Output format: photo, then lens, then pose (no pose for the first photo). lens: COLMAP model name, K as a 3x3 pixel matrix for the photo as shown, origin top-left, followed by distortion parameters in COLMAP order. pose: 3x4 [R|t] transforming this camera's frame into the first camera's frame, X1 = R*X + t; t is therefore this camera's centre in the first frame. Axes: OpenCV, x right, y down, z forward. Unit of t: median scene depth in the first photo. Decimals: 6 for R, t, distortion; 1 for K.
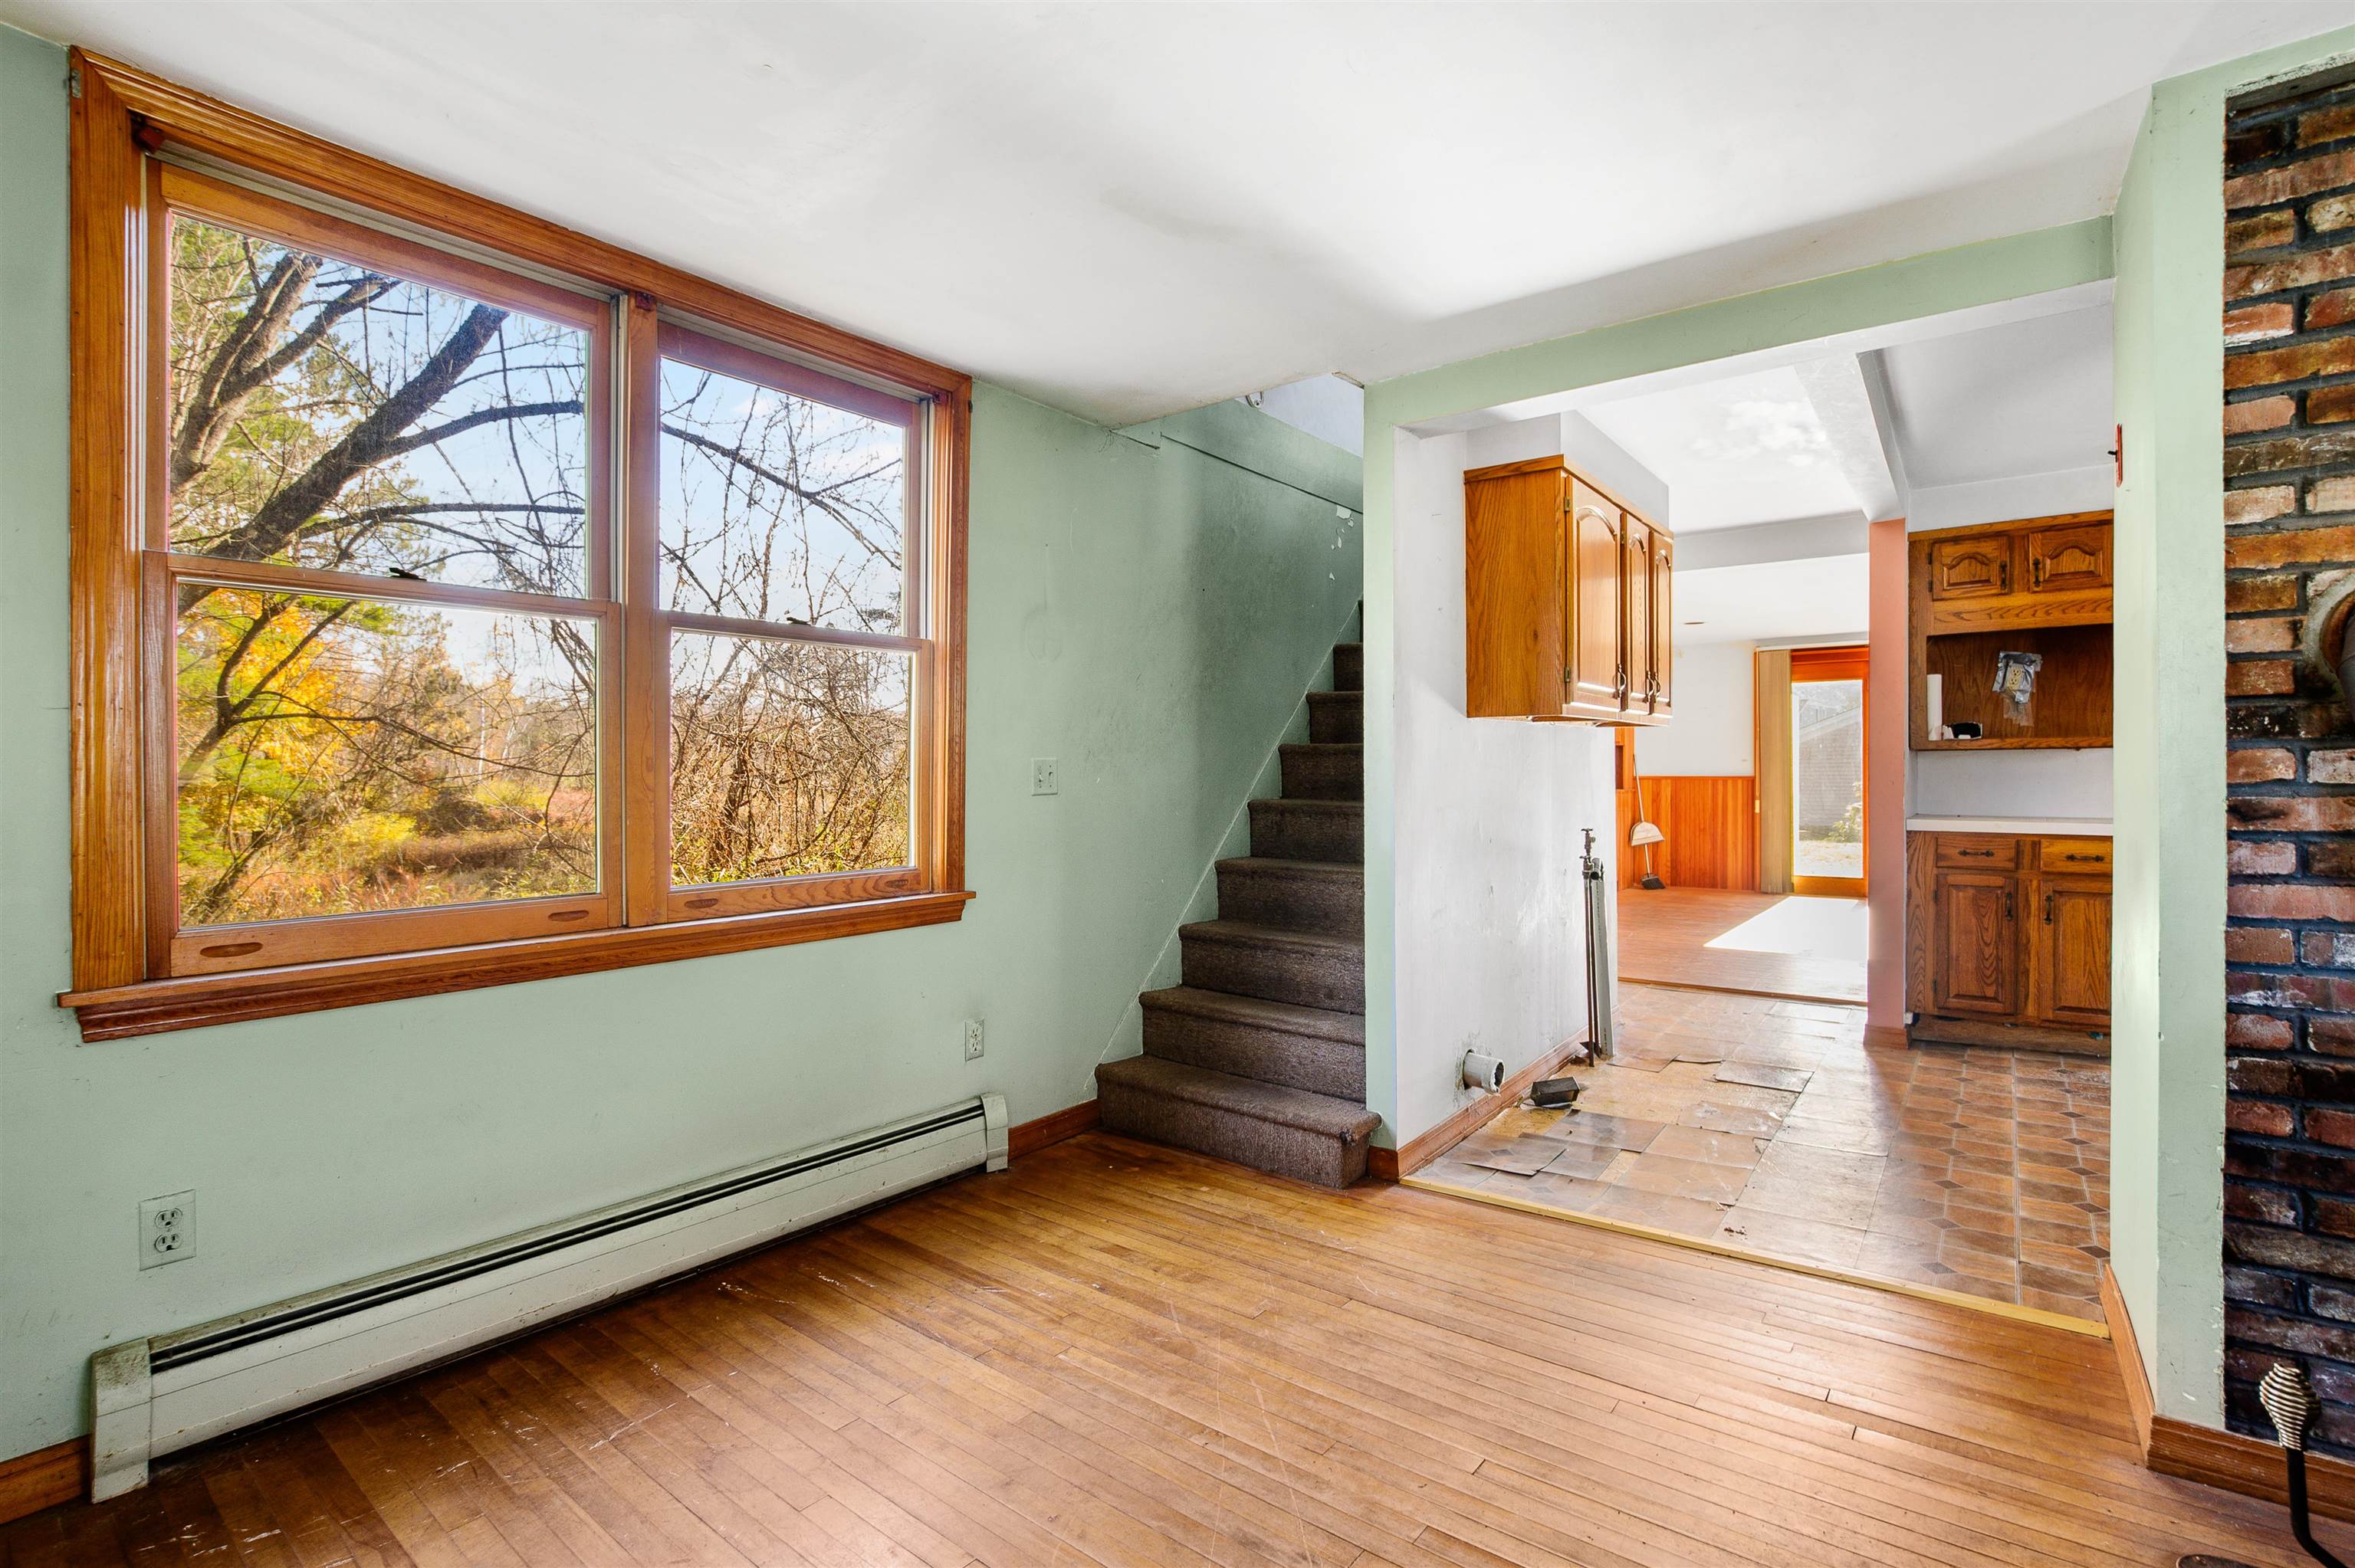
lens RADIAL K [[1107.0, 0, 1111.5], [0, 1107.0, 787.8], [0, 0, 1]] dist [-0.024941, -0.000160]
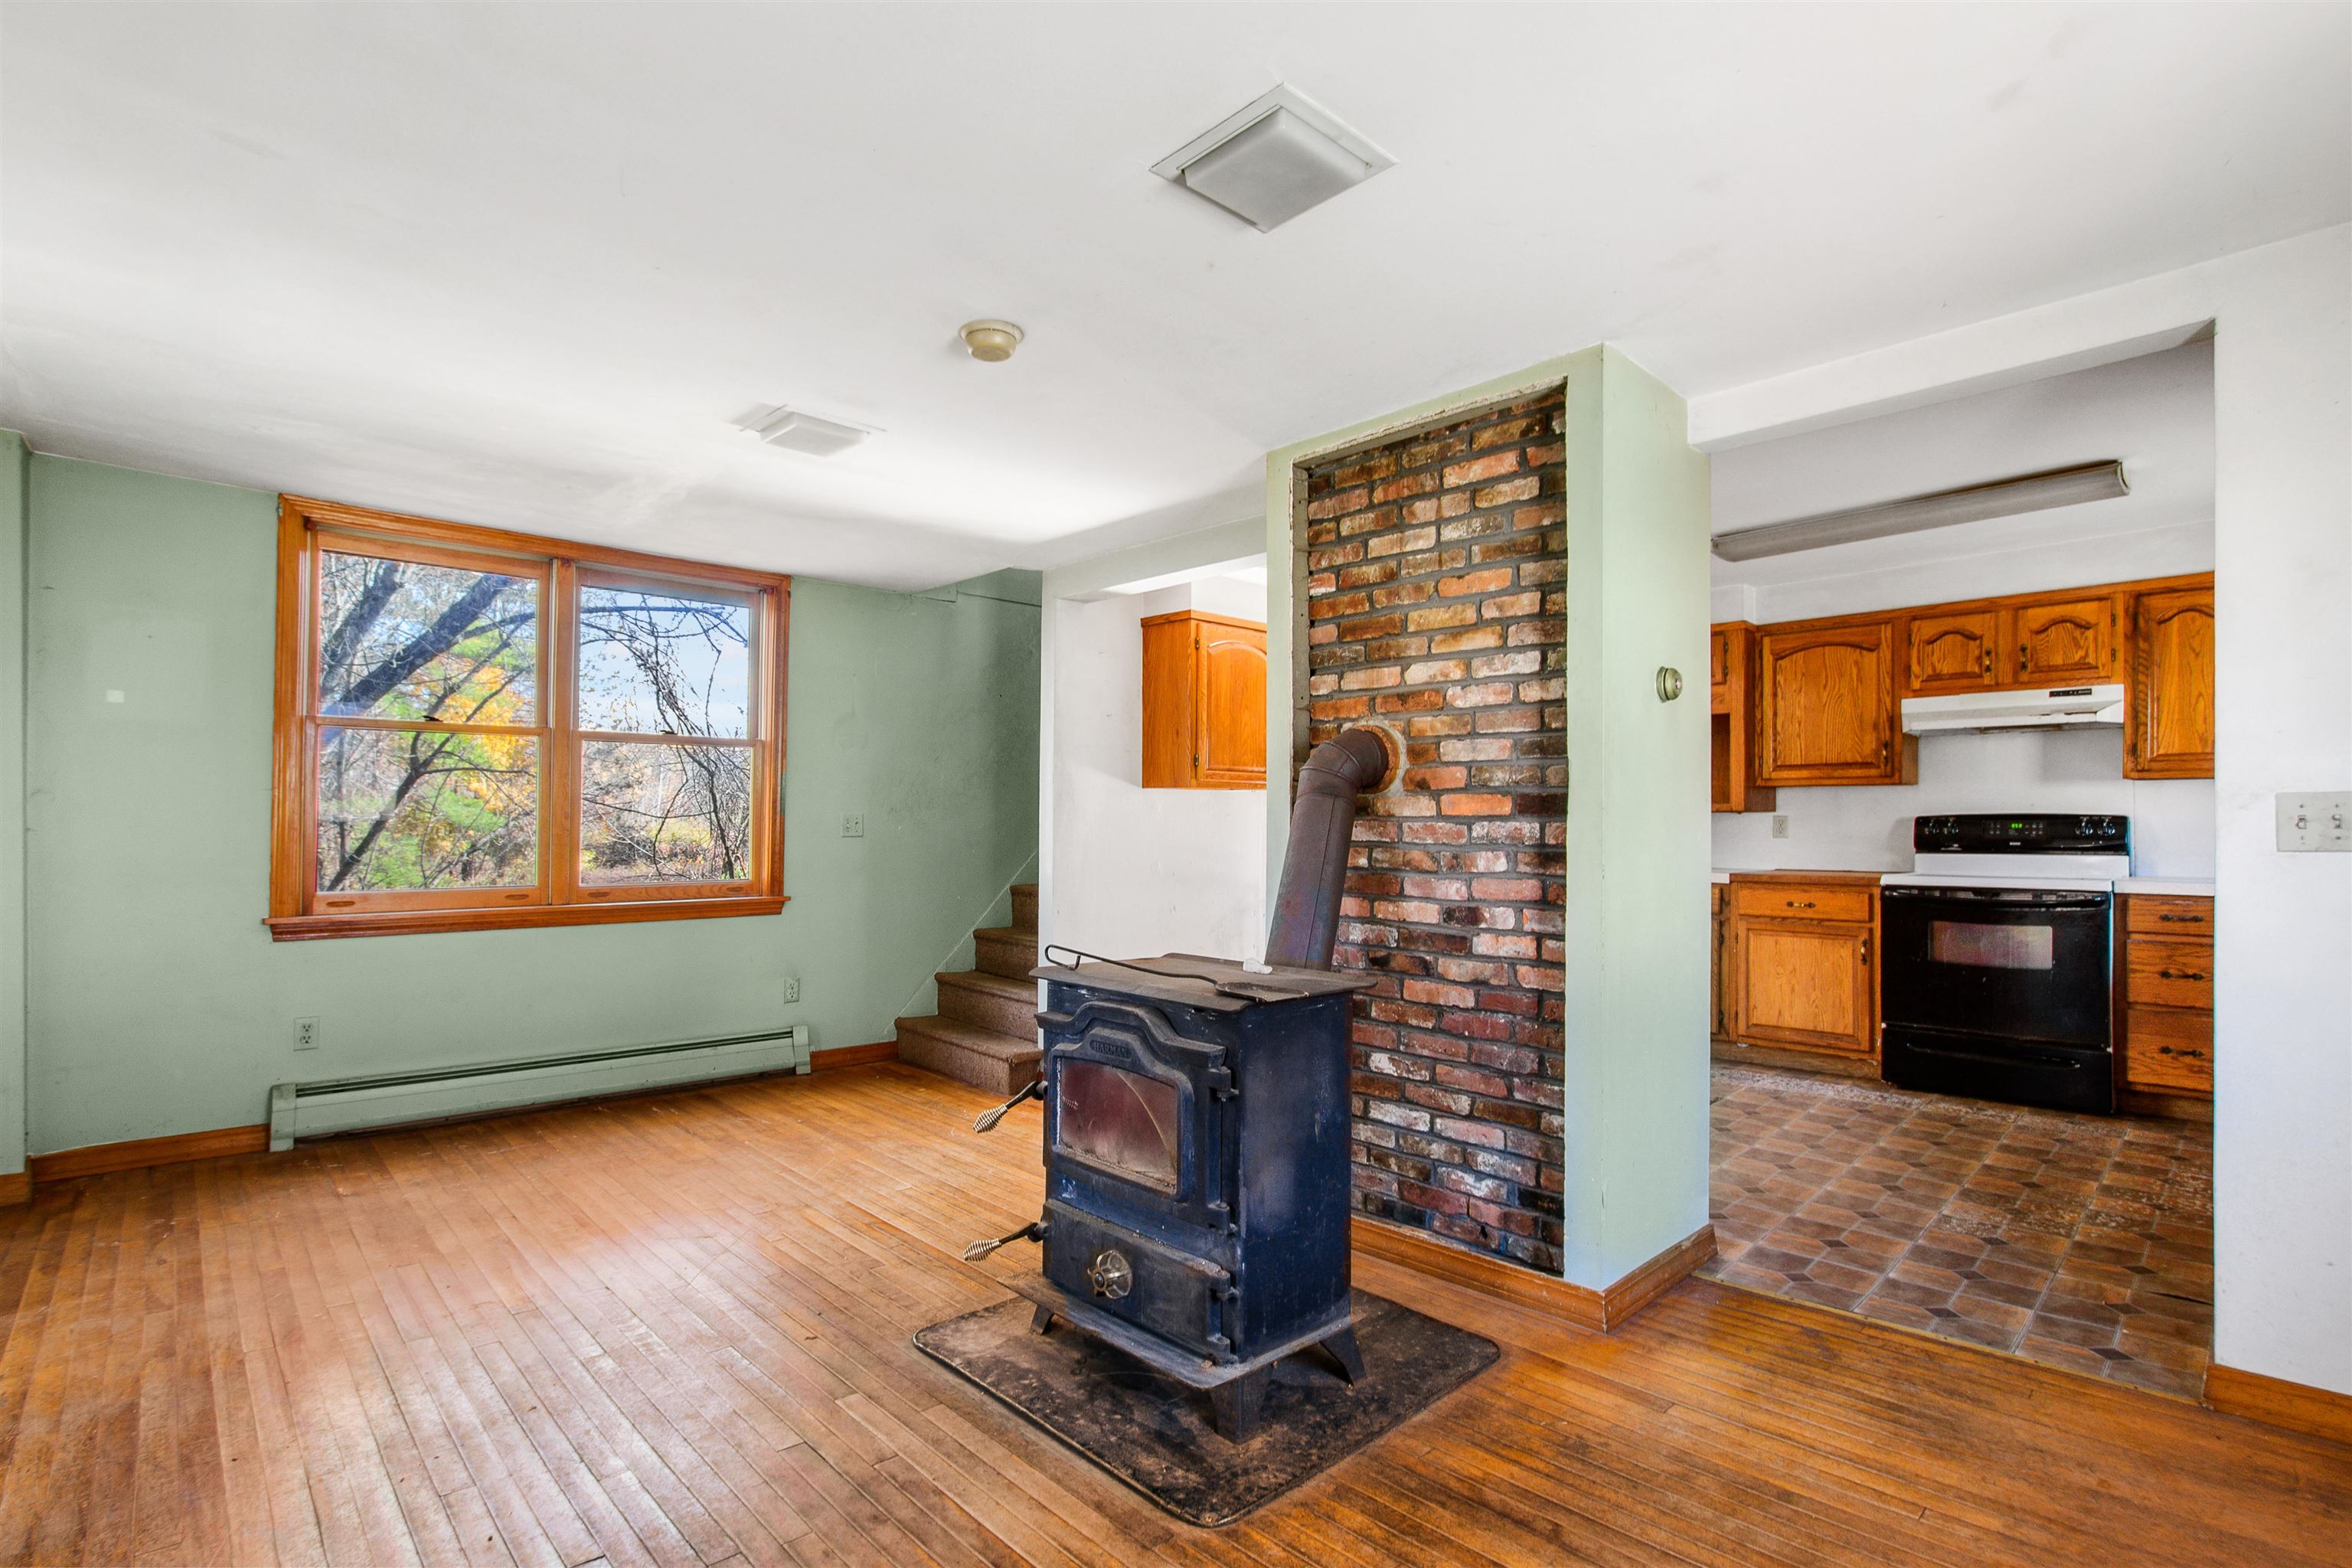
lens RADIAL K [[1115.2, 0, 1120.9], [0, 1115.2, 819.5], [0, 0, 1]] dist [-0.021326, -0.000312]
pose [[0.988454, 0.012433, -0.151008, 0.548026], [-0.014116, 0.999850, -0.010080, -0.007396], [0.150860, 0.012095, 0.988481, -0.481596]]
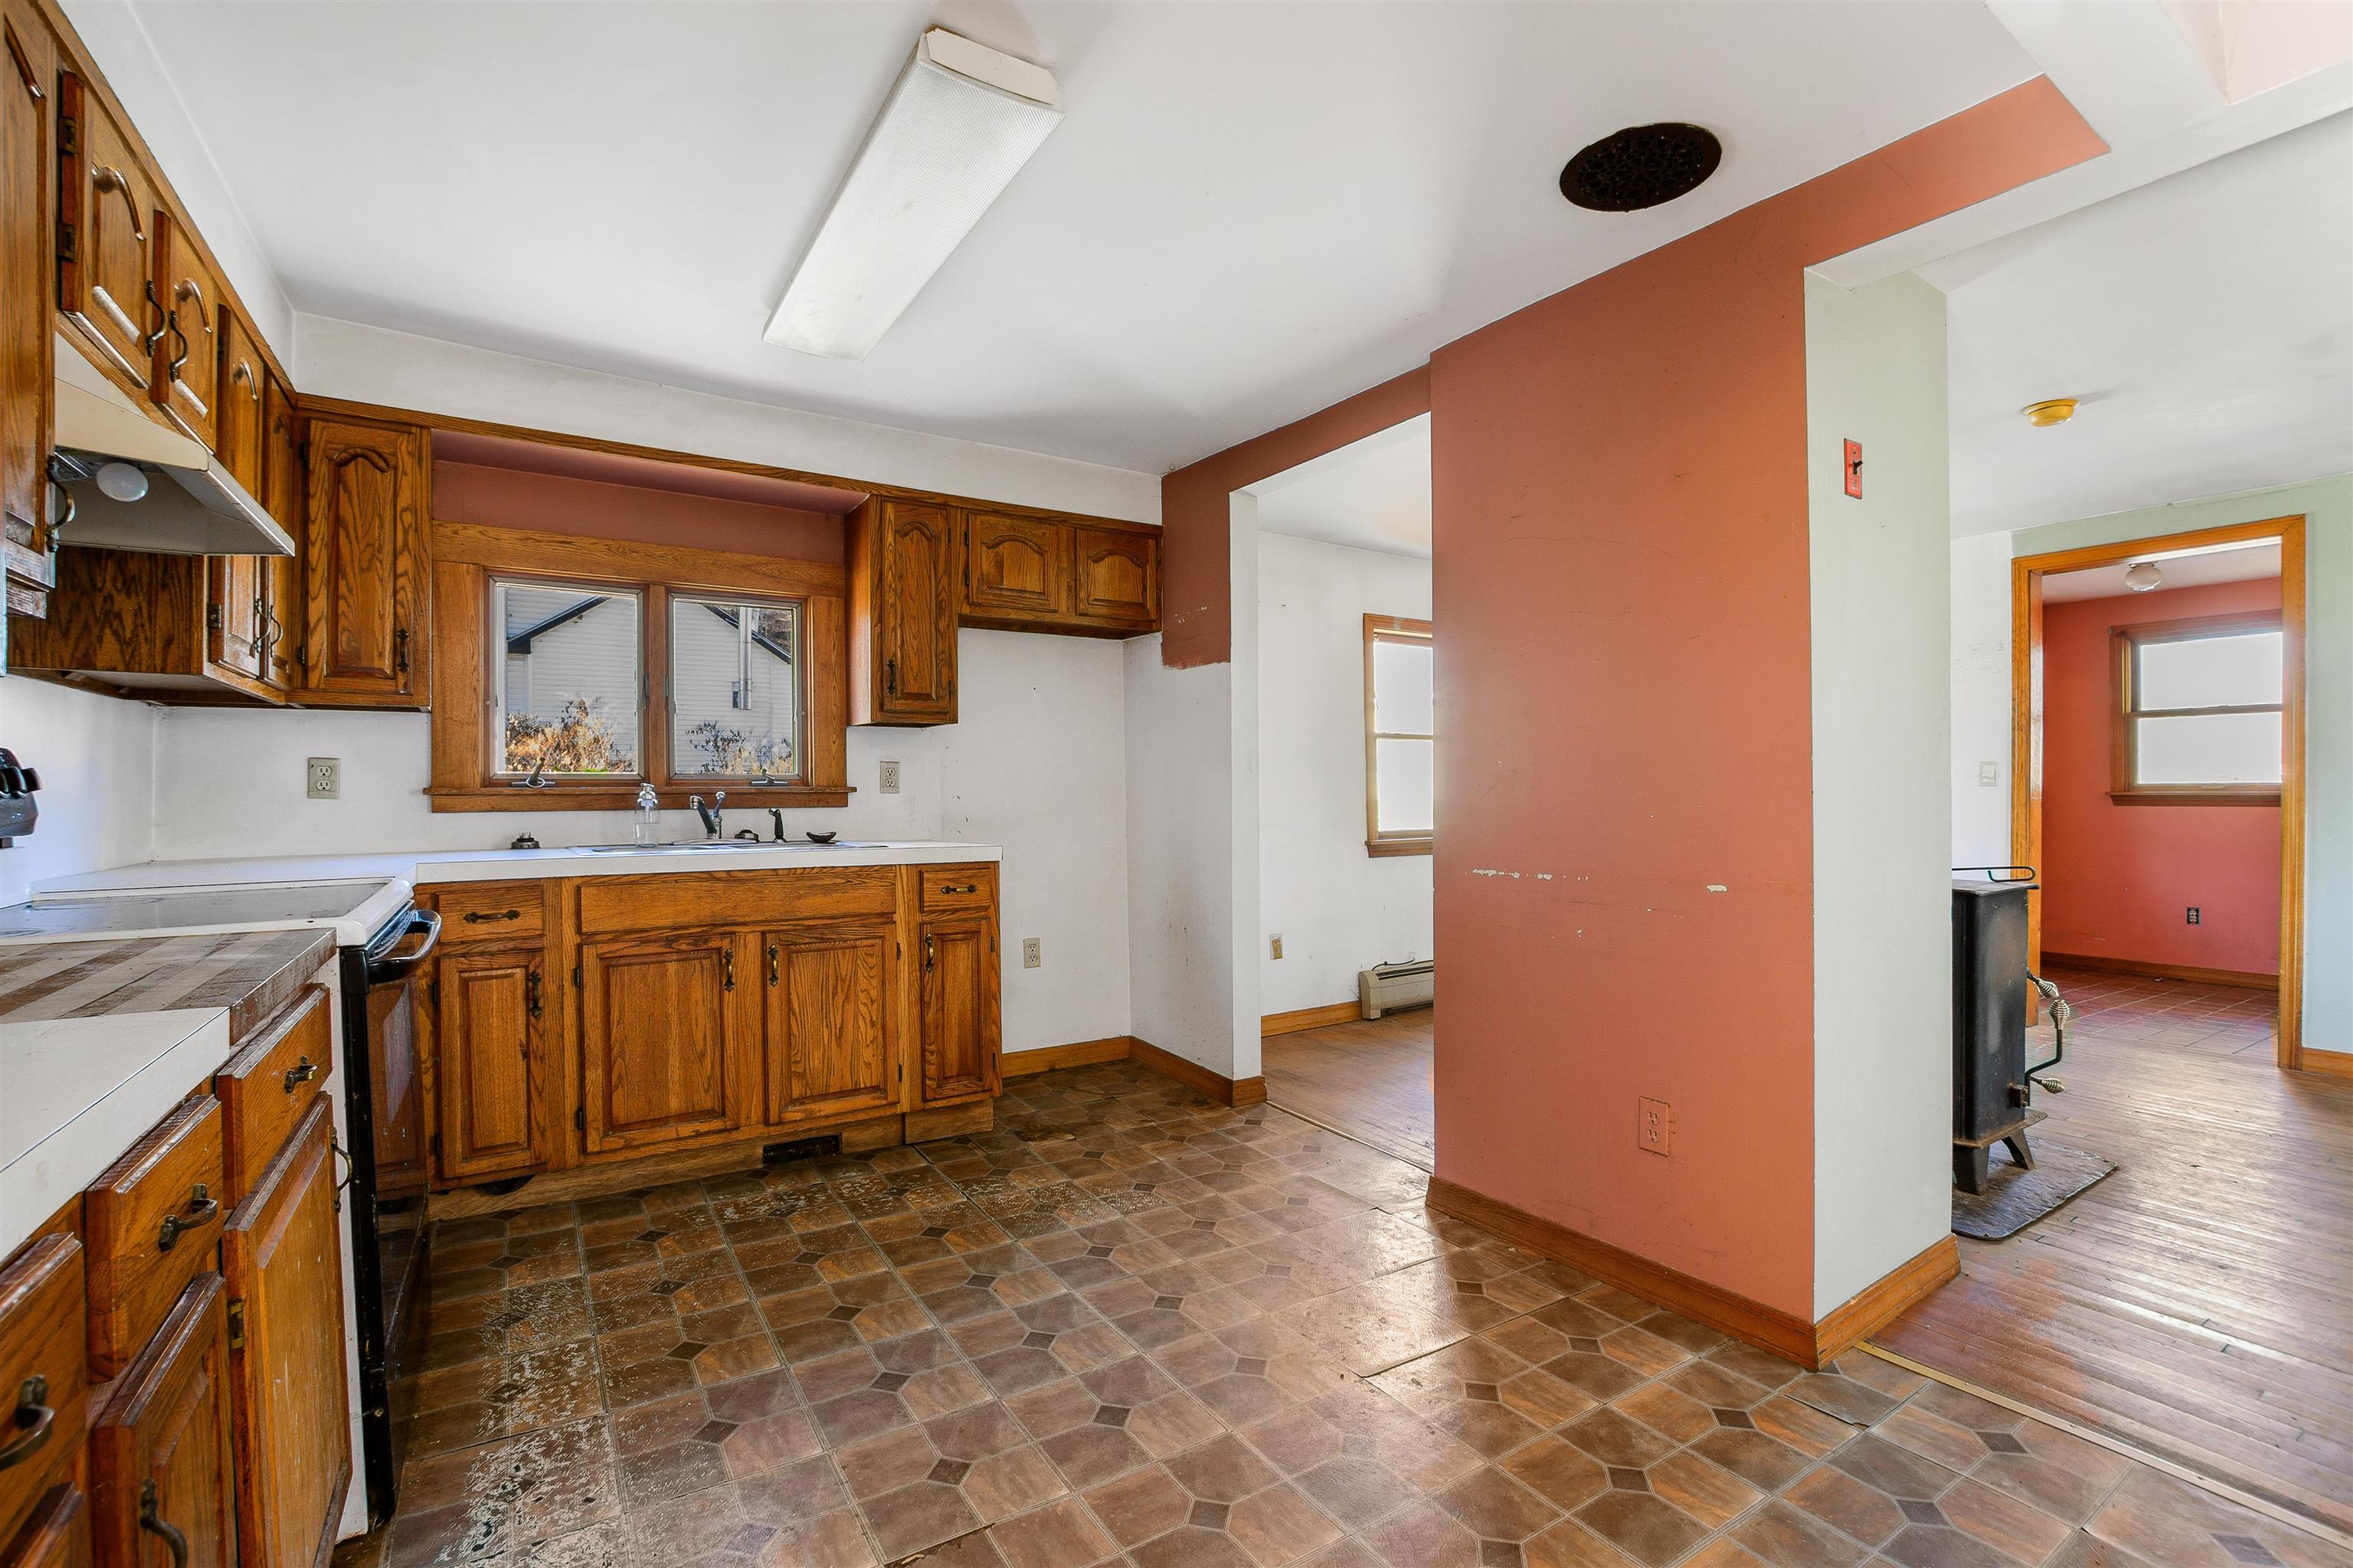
lens RADIAL K [[1038.5, 0, 1213.1], [0, 1038.5, 799.9], [0, 0, 1]] dist [-0.021805, -0.000119]
pose [[-0.956802, 0.009270, 0.290591, 0.830886], [0.015954, 0.999660, 0.020640, -0.019470], [-0.290301, 0.024384, -0.956625, 1.409725]]
